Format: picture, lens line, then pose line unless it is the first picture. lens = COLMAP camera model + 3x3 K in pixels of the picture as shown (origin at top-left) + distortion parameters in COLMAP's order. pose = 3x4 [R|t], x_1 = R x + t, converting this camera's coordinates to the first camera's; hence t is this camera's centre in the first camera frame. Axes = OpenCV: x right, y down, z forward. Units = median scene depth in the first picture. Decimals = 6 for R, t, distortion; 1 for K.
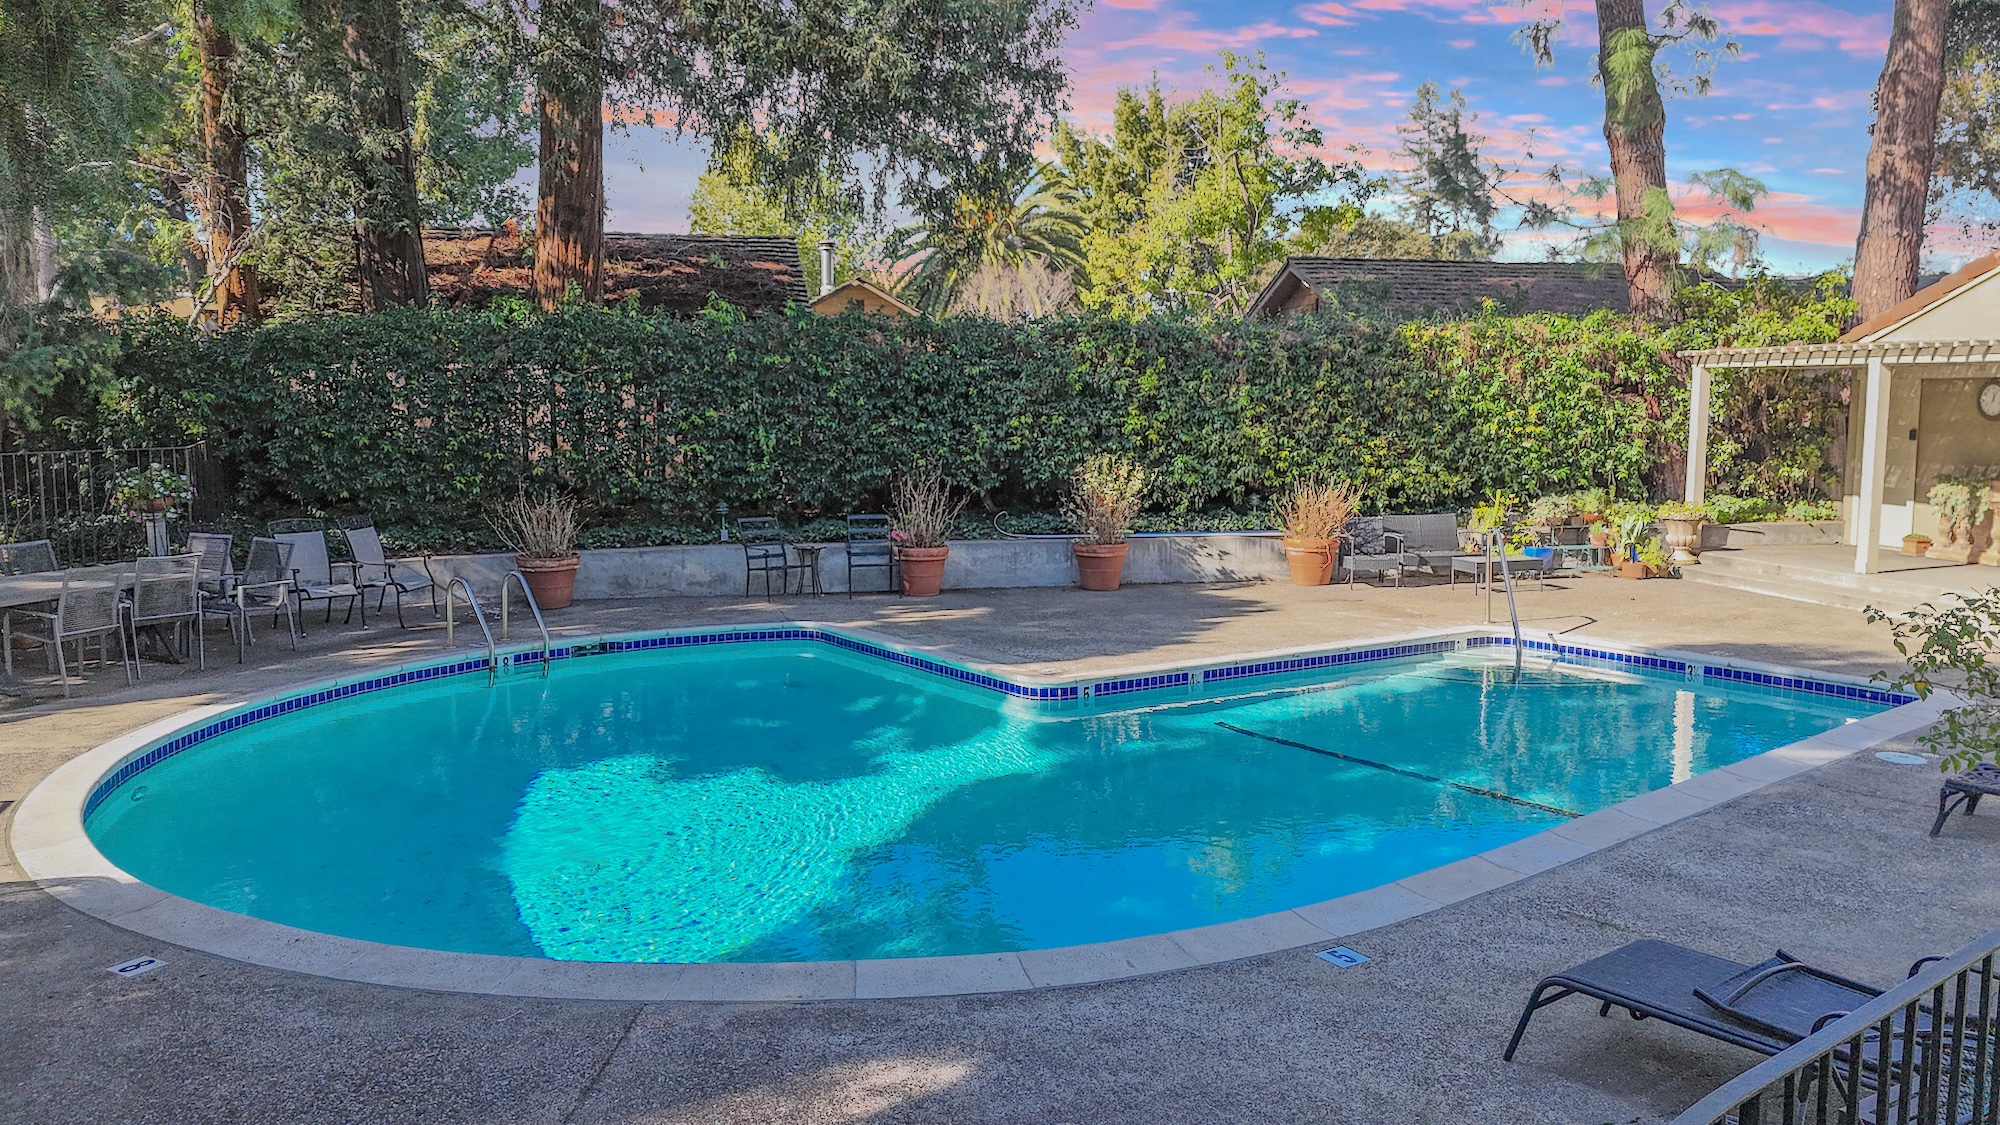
lens RADIAL K [[1357.4, 0, 1000.0], [0, 1357.4, 562.5], [0, 0, 1]] dist [0.082772, -0.000252]
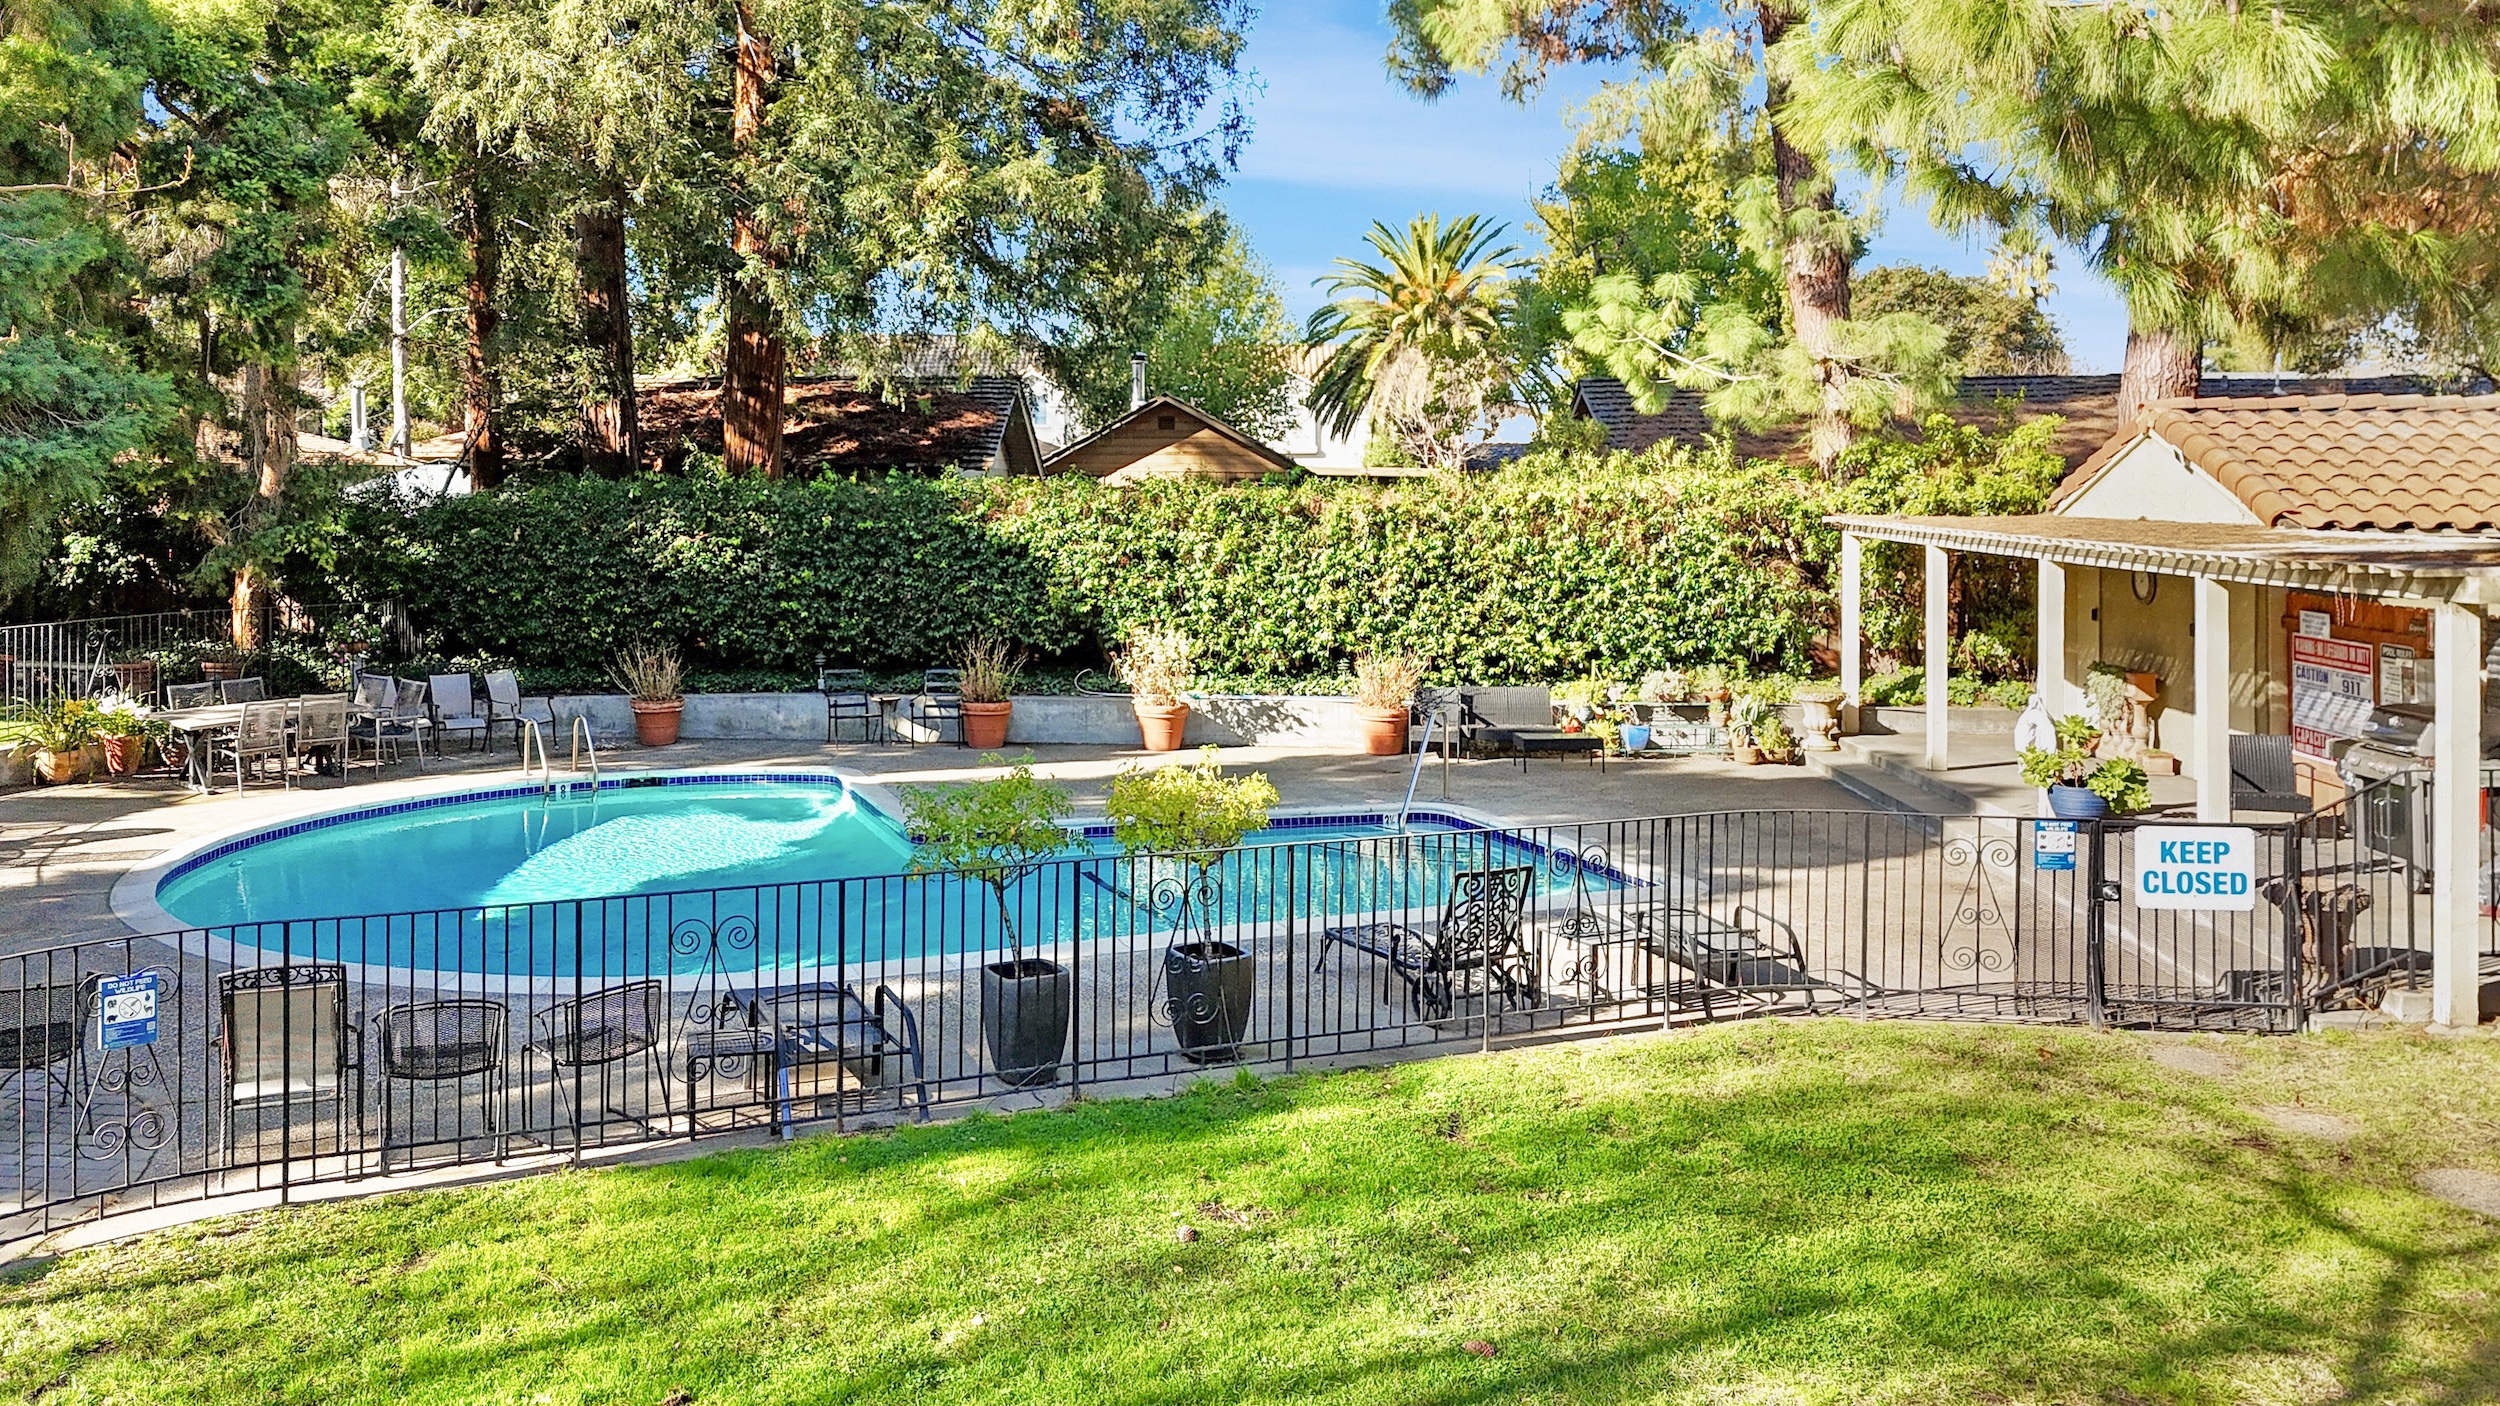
lens RADIAL K [[1696.7, 0, 1250.0], [0, 1696.7, 703.0], [0, 0, 1]] dist [0.082772, -0.000252]
pose [[0.954980, 0.039741, -0.293997, 0.508677], [-0.035172, 0.999164, 0.020815, -0.043435], [0.294578, -0.009538, 0.955580, -0.204824]]
